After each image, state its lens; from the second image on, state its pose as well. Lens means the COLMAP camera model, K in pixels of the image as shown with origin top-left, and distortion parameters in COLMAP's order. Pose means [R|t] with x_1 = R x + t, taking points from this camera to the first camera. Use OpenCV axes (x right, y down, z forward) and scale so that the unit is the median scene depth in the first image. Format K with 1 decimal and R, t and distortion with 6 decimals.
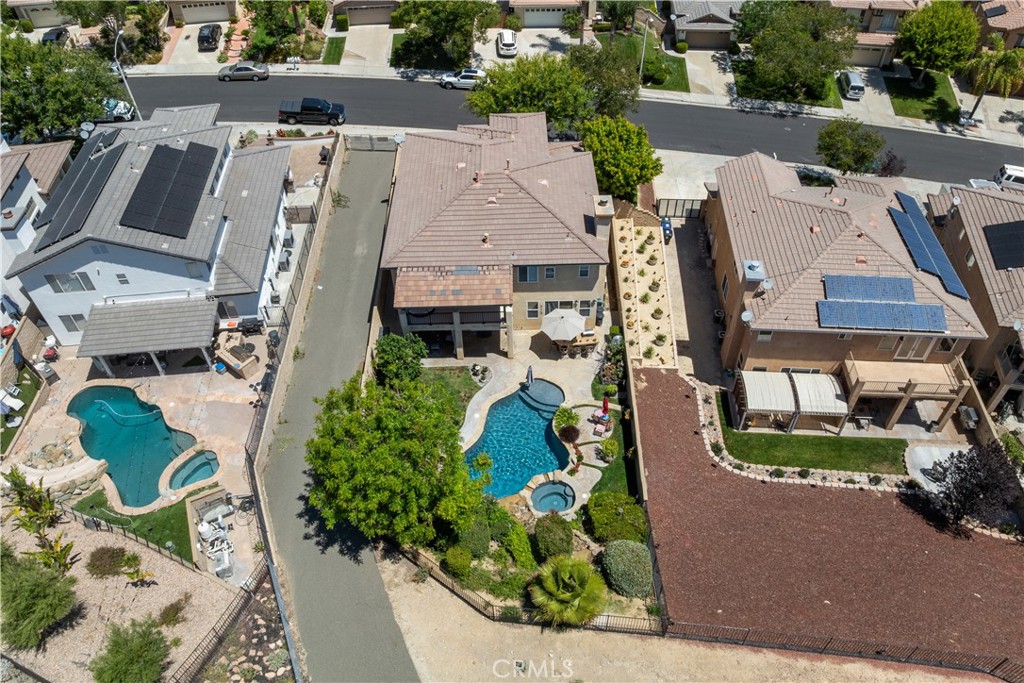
lens RADIAL K [[722.4, 0, 499.1], [0, 722.4, 303.8], [0, 0, 1]] dist [-0.039992, 0.002406]
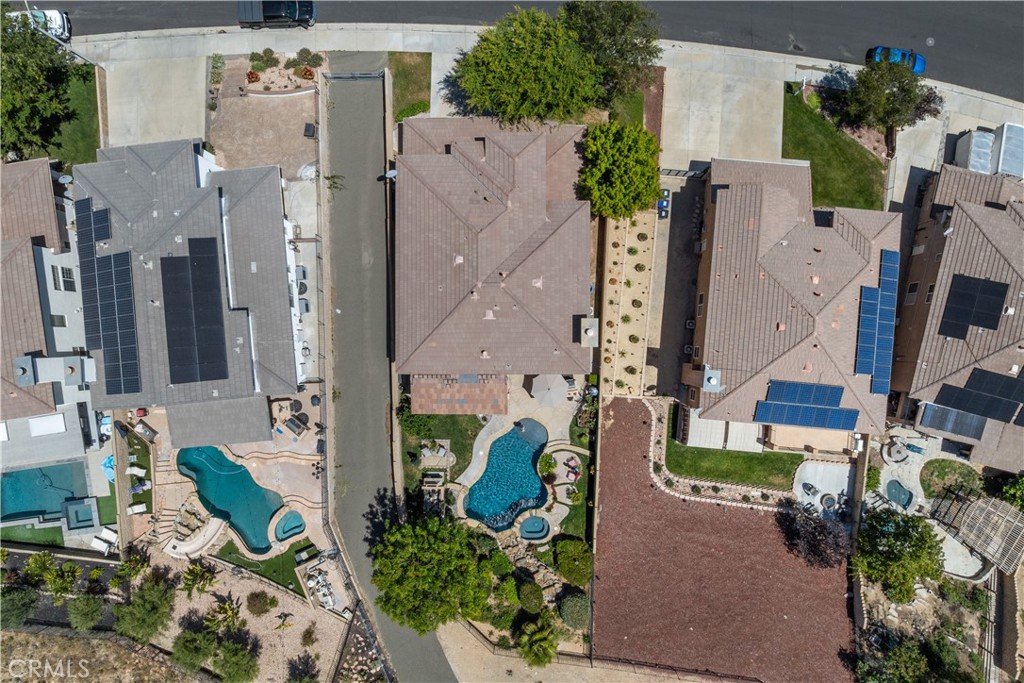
lens RADIAL K [[722.4, 0, 499.8], [0, 722.4, 320.5], [0, 0, 1]] dist [-0.039992, 0.002406]
pose [[0.999923, -0.002741, -0.012077, 0.021869], [0.010547, 0.699584, 0.714473, -1.024148], [0.006490, -0.714546, 0.699559, 0.256303]]
